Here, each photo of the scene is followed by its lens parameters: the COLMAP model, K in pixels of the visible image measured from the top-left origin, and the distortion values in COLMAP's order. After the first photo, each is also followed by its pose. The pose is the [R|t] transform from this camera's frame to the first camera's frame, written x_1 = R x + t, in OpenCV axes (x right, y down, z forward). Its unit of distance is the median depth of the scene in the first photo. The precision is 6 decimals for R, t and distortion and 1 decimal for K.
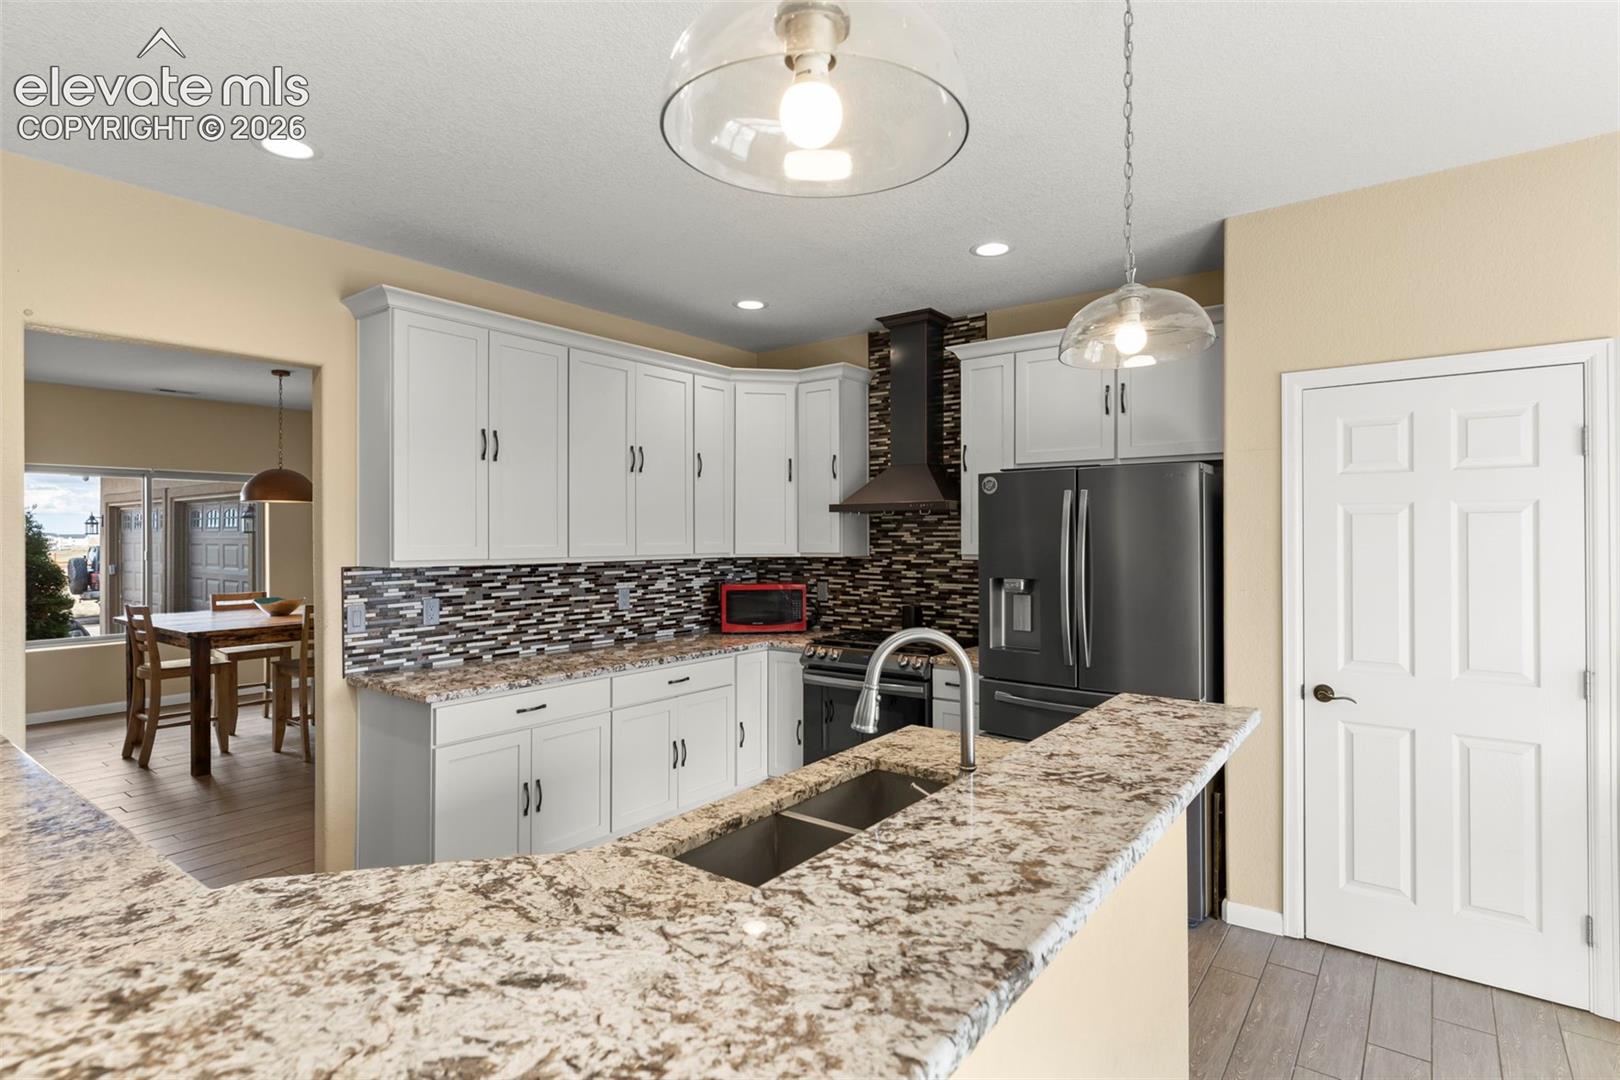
lens RADIAL K [[815.8, 0, 832.8], [0, 815.8, 533.3], [0, 0, 1]] dist [-0.003245, -0.001049]
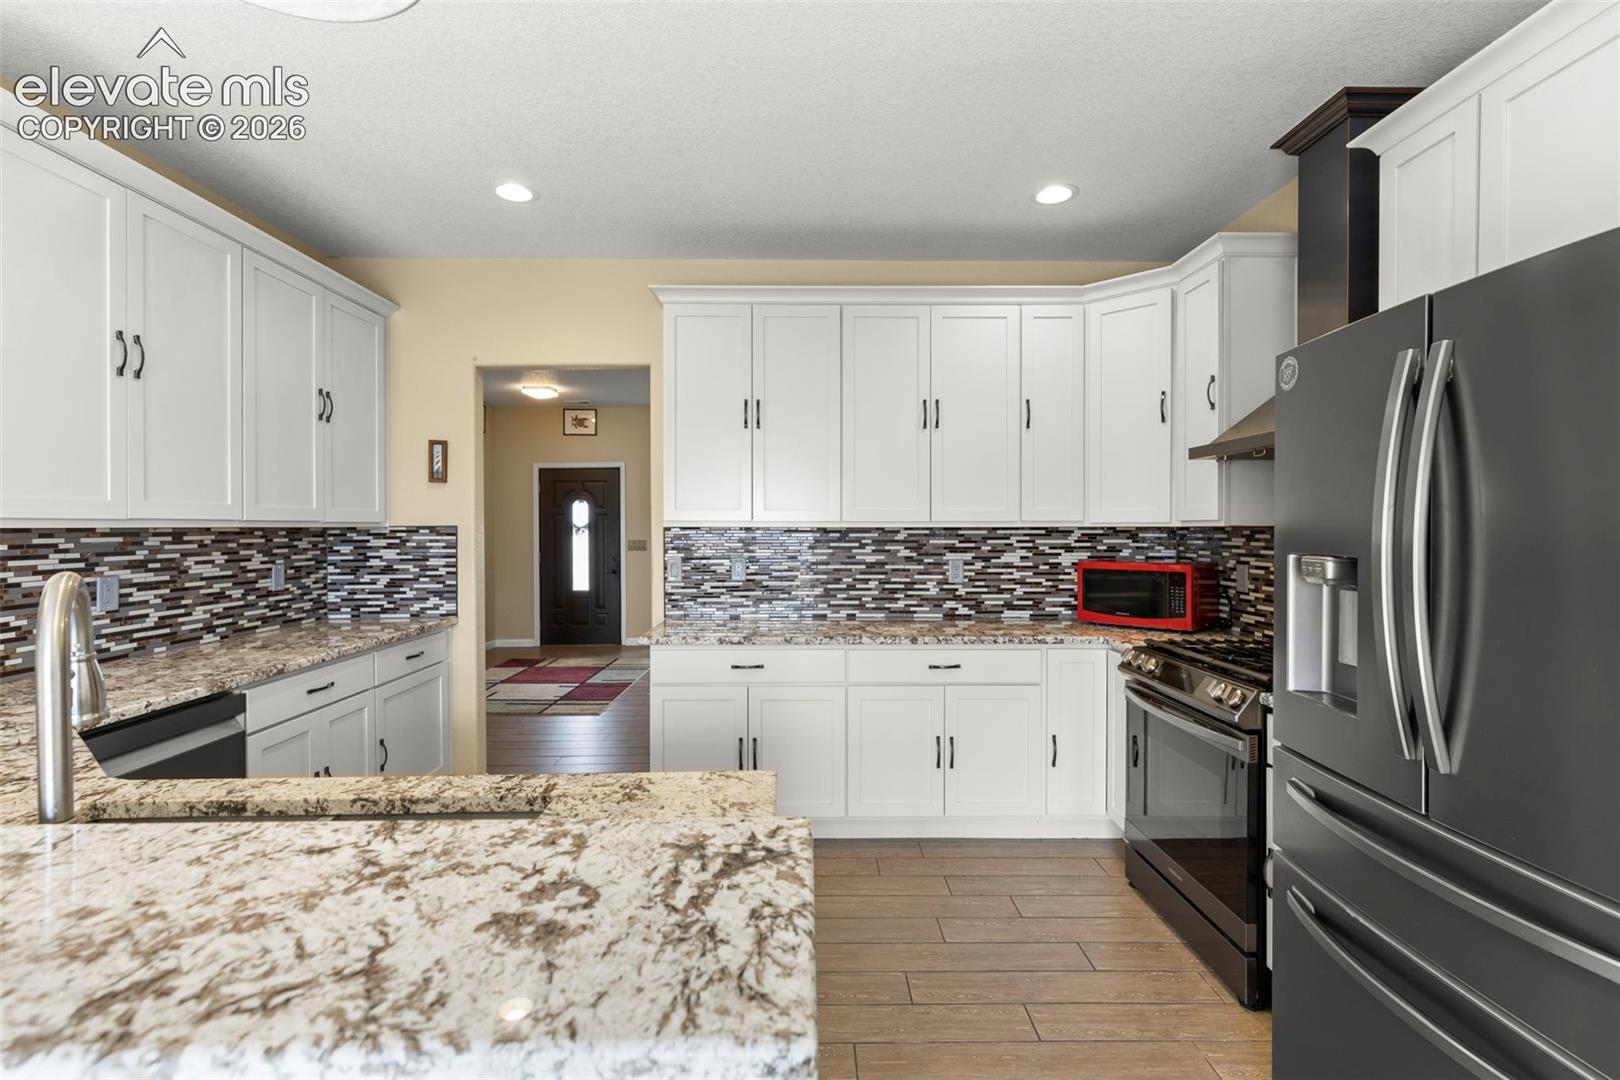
lens RADIAL K [[736.1, 0, 814.5], [0, 736.1, 525.0], [0, 0, 1]] dist [0.003589, 0.000063]
pose [[0.600420, -0.000591, -0.799685, 0.318227], [0.002653, 0.999996, 0.001253, 0.028801], [0.799681, -0.002874, 0.600419, 0.397372]]
